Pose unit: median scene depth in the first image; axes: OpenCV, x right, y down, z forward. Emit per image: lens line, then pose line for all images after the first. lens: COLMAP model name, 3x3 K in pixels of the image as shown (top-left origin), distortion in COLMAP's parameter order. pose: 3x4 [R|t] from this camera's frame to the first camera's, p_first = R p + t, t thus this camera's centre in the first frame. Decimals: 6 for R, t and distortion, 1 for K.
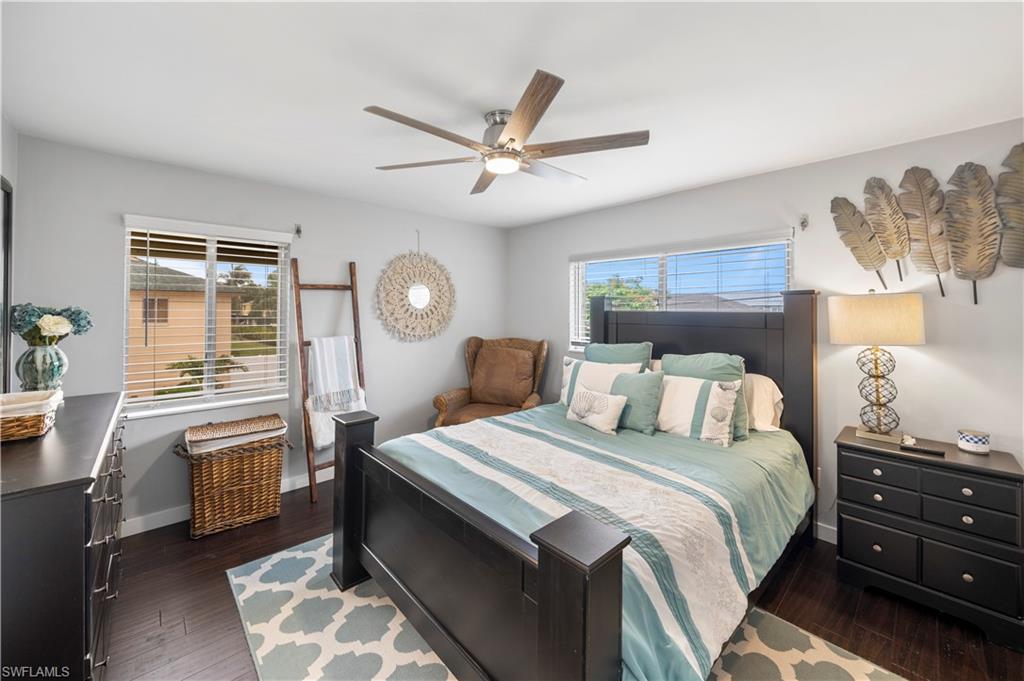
lens RADIAL K [[388.8, 0, 512.3], [0, 388.8, 307.6], [0, 0, 1]] dist [0.000375, 0.000004]
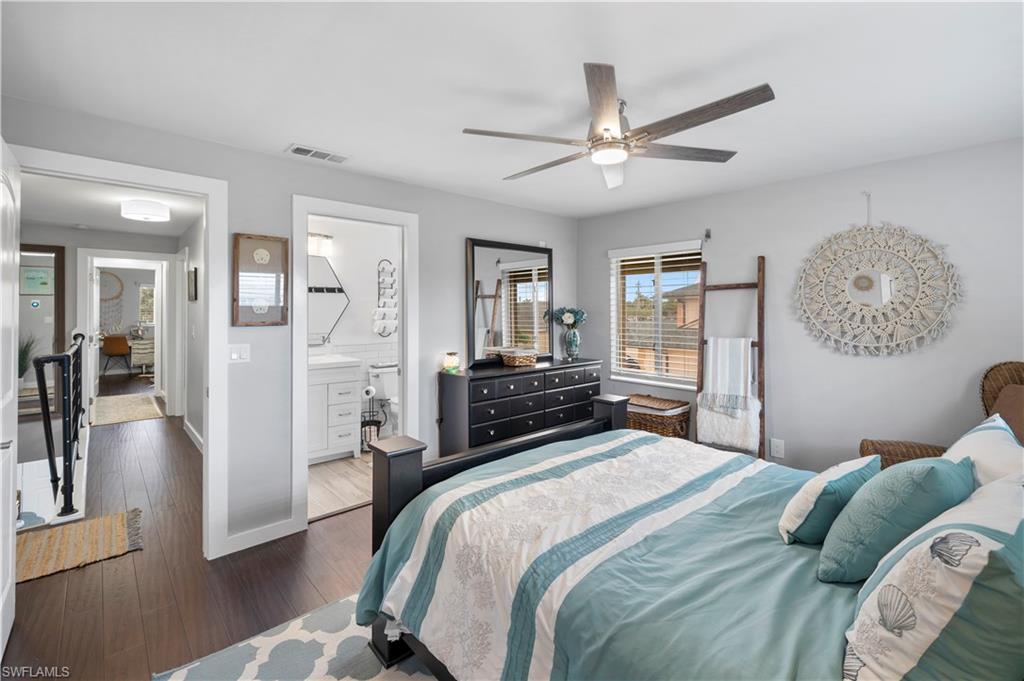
lens RADIAL K [[440.4, 0, 514.0], [0, 440.4, 311.1], [0, 0, 1]] dist [-0.001947, -0.000411]
pose [[0.000191, -0.004993, -0.999988, 0.607536], [0.003014, 0.999983, -0.004992, 0.012275], [0.999995, -0.003013, 0.000206, 0.447685]]
